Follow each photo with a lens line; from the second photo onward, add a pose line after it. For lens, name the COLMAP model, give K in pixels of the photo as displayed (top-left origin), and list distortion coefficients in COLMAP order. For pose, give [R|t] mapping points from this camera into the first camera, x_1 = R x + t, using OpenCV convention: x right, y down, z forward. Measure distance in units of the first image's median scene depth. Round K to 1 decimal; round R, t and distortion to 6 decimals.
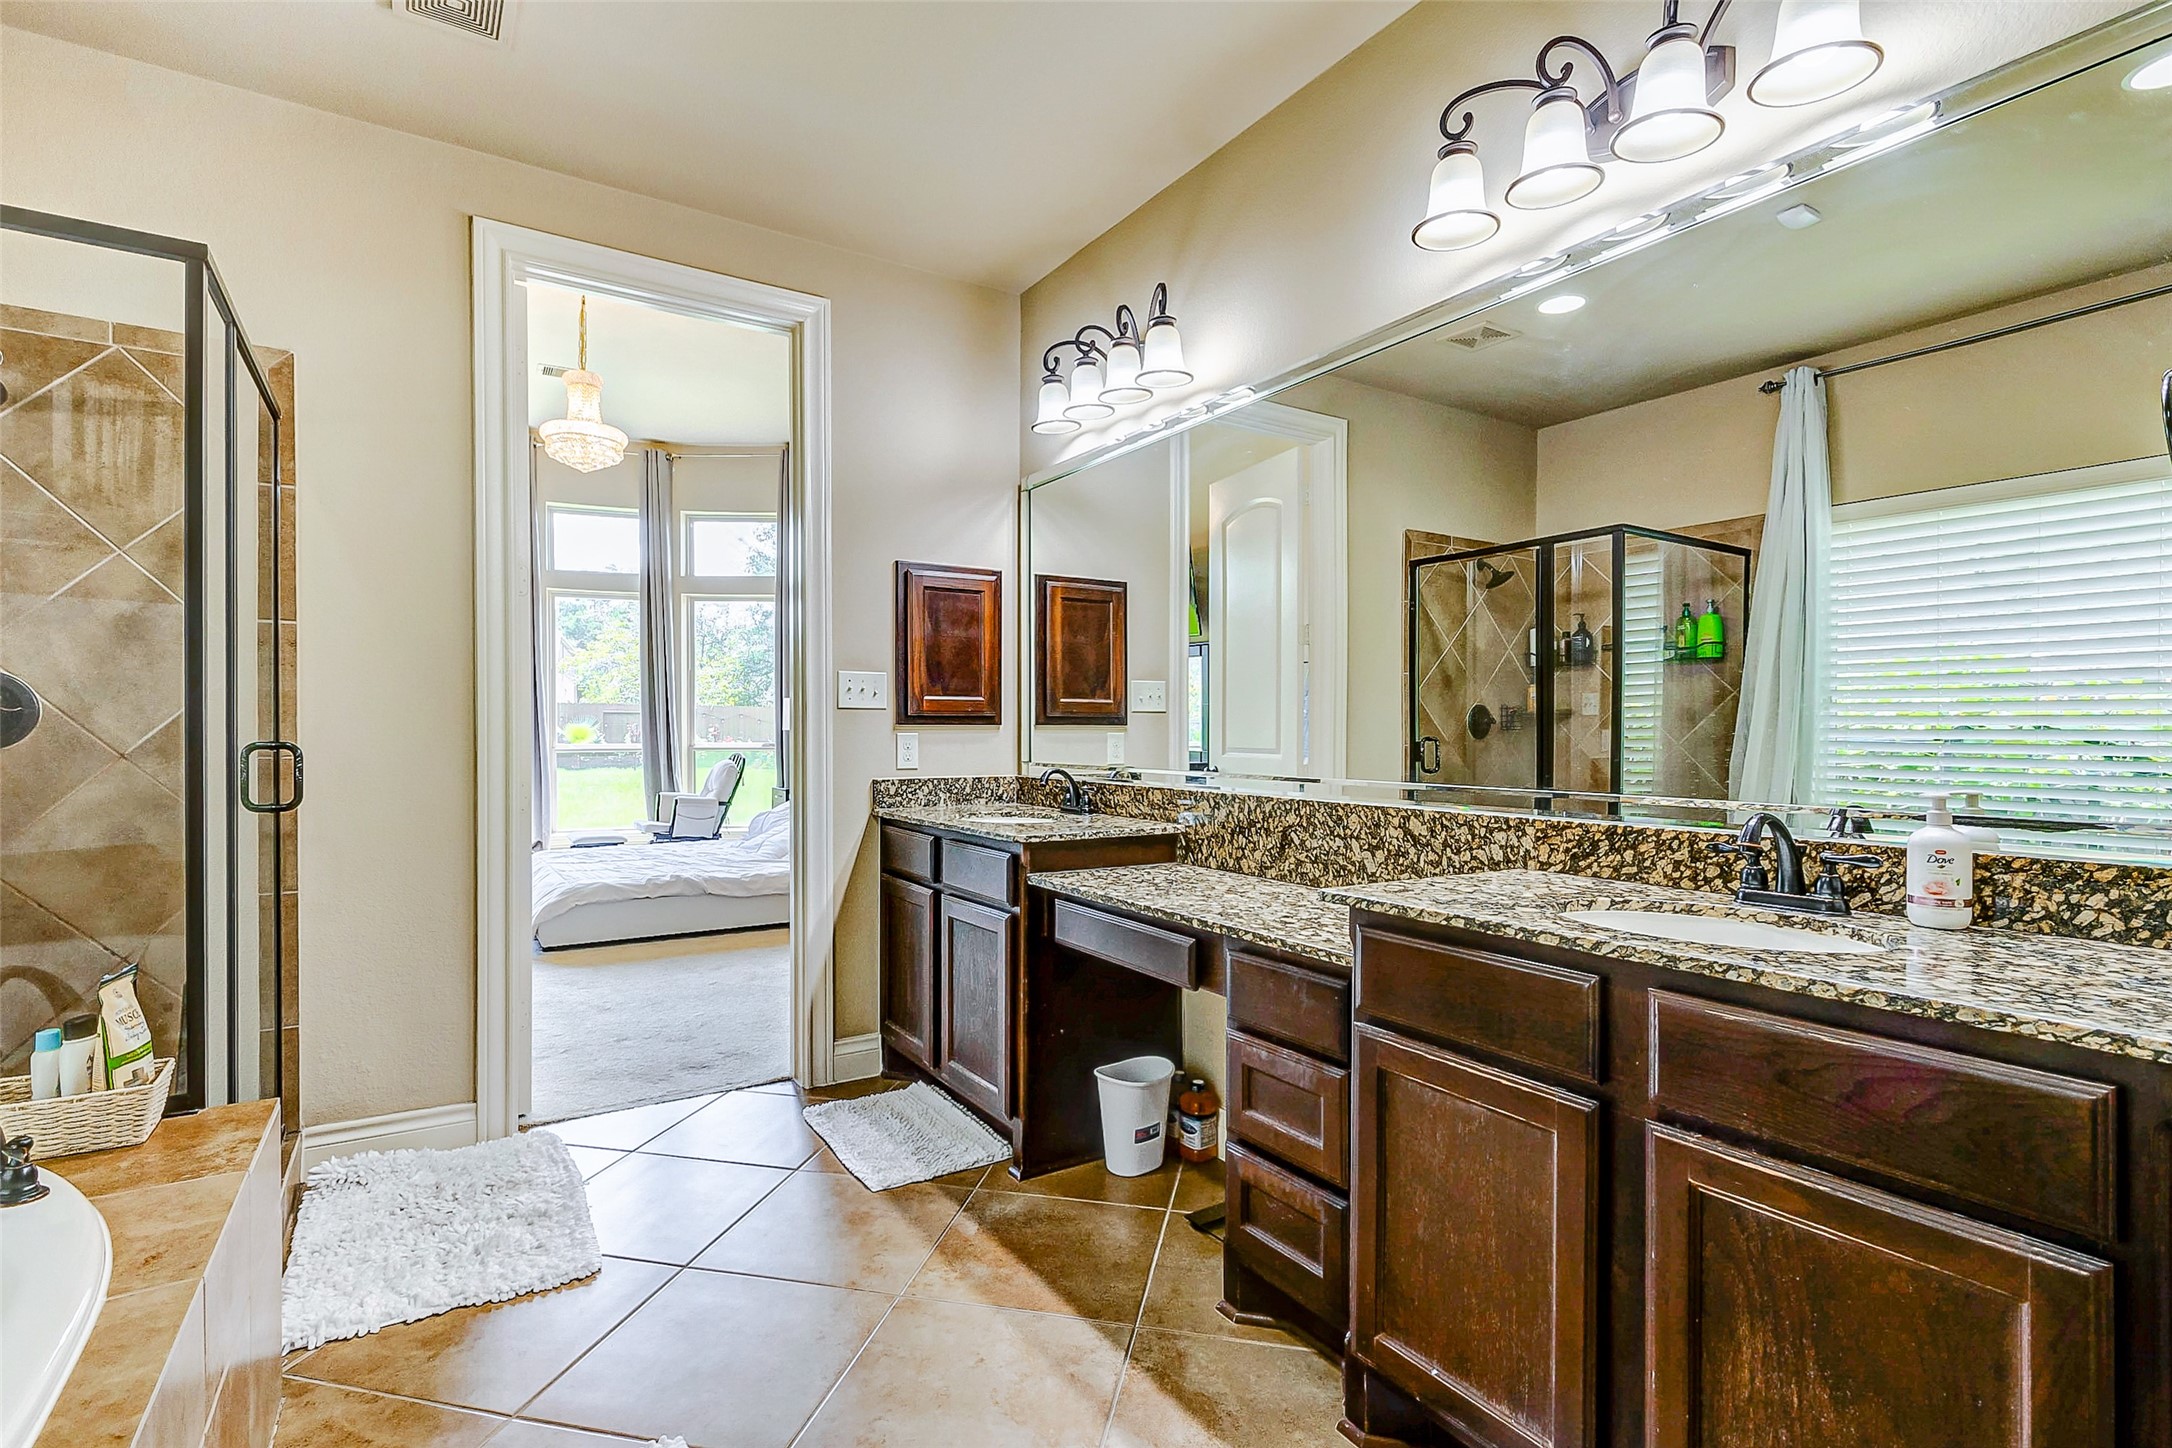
lens RADIAL K [[1015.8, 0, 1075.0], [0, 1015.8, 730.4], [0, 0, 1]] dist [0.004074, 0.000614]
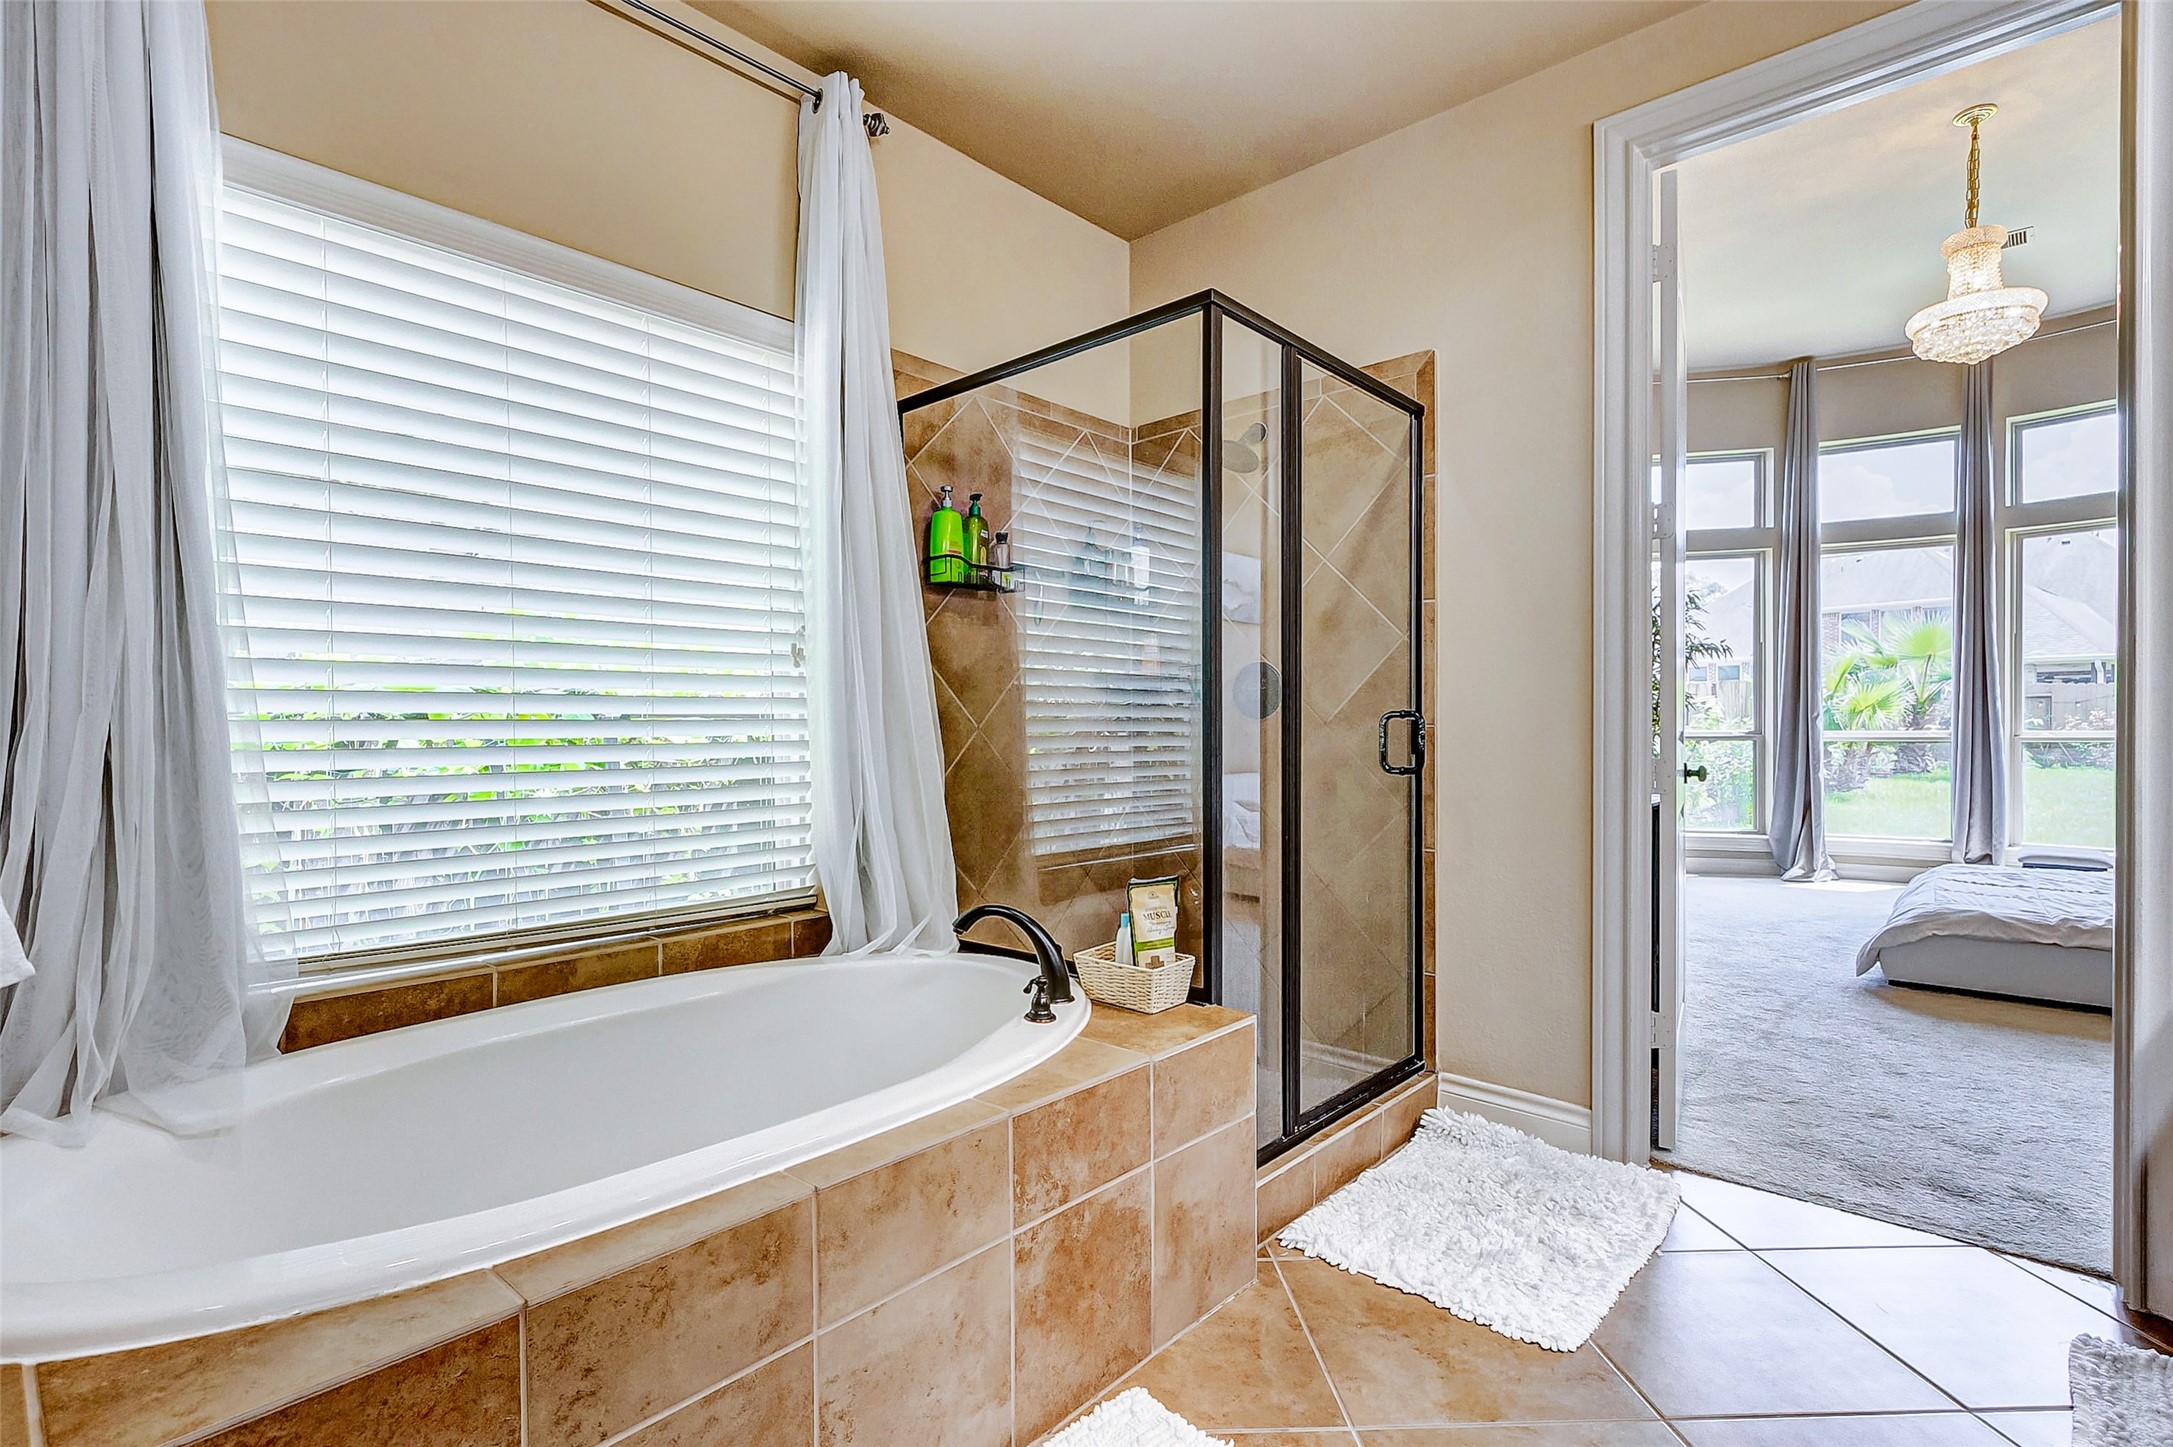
lens RADIAL K [[1016.2, 0, 1078.0], [0, 1016.2, 740.8], [0, 0, 1]] dist [0.004074, 0.000614]
pose [[0.254896, 0.006603, -0.966946, 0.167550], [0.004978, 0.999954, 0.008141, 0.029239], [0.966956, -0.006889, 0.254852, 0.335430]]
